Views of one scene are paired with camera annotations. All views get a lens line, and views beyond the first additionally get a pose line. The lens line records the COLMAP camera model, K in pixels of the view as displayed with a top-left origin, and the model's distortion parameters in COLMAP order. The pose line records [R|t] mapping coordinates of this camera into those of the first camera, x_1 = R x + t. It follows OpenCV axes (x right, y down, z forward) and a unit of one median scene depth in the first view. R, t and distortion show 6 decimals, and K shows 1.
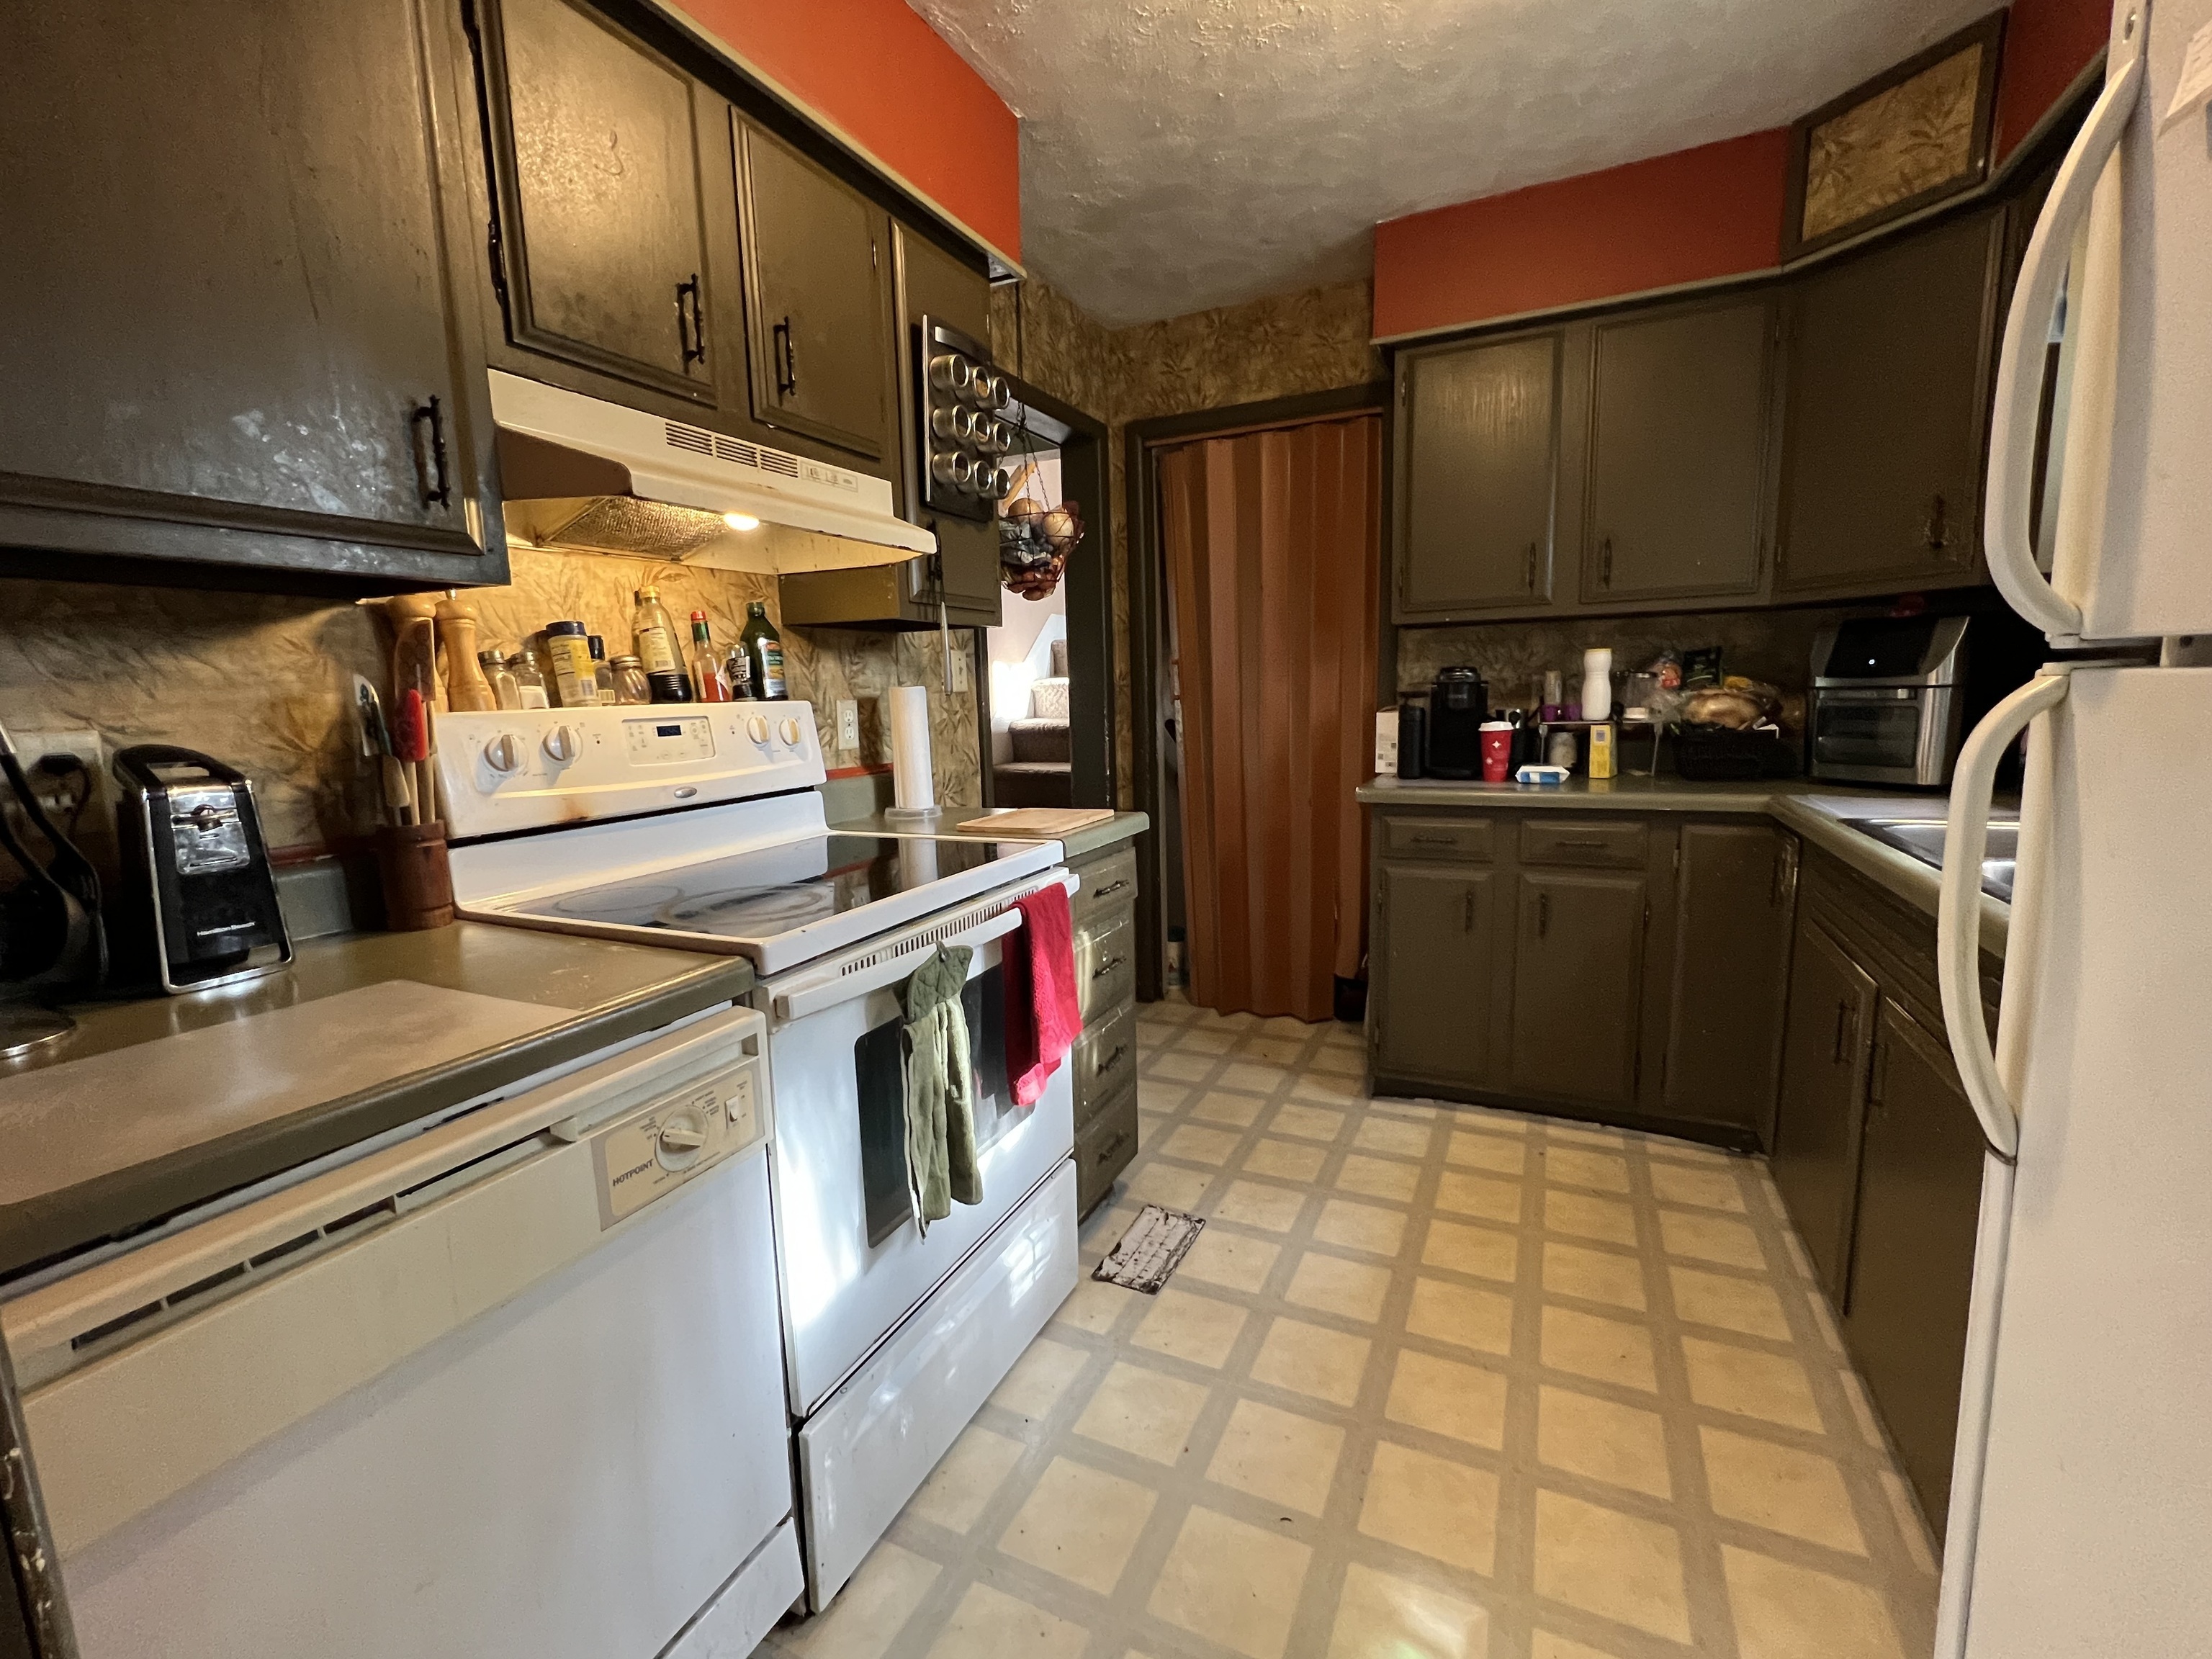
lens RADIAL K [[939.6, 0, 1100.7], [0, 939.6, 834.9], [0, 0, 1]] dist [-0.001166, 0.000011]
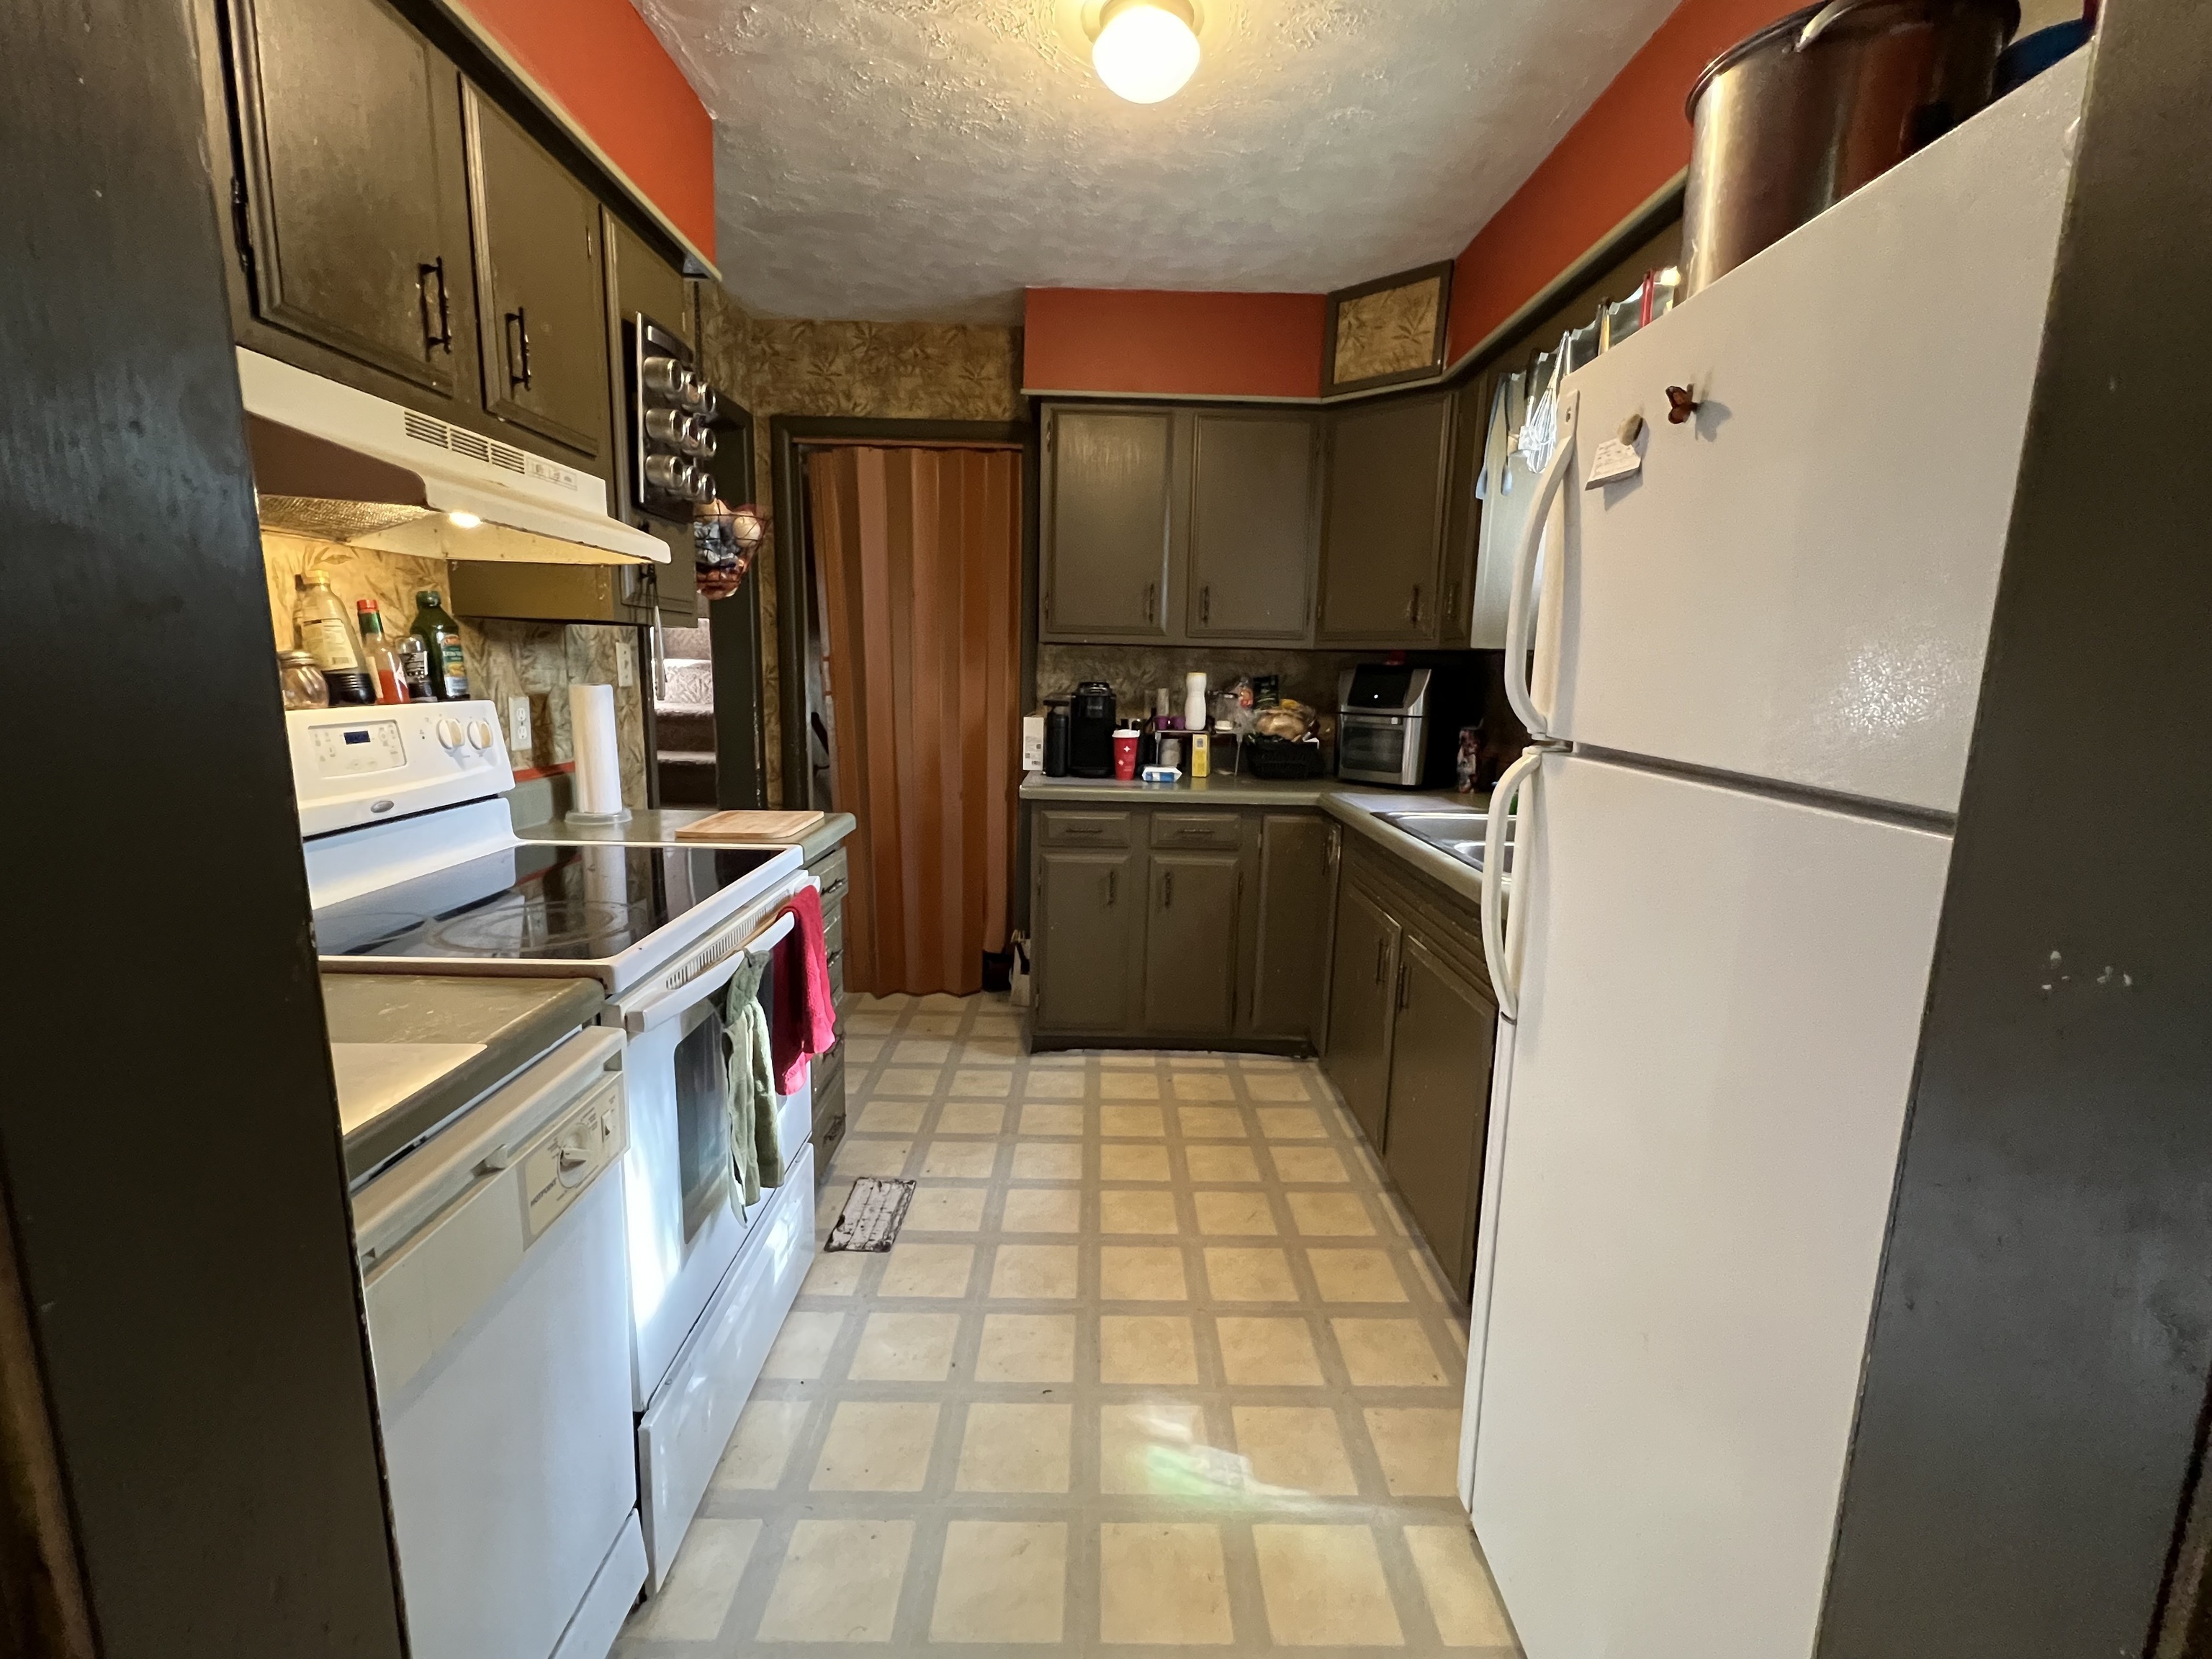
lens RADIAL K [[939.6, 0, 1100.7], [0, 939.6, 834.9], [0, 0, 1]] dist [-0.001166, 0.000011]
pose [[0.899990, -0.027171, 0.435062, -0.164882], [0.017377, 0.999498, 0.026476, -0.022799], [-0.435563, -0.016268, 0.900011, -0.085138]]
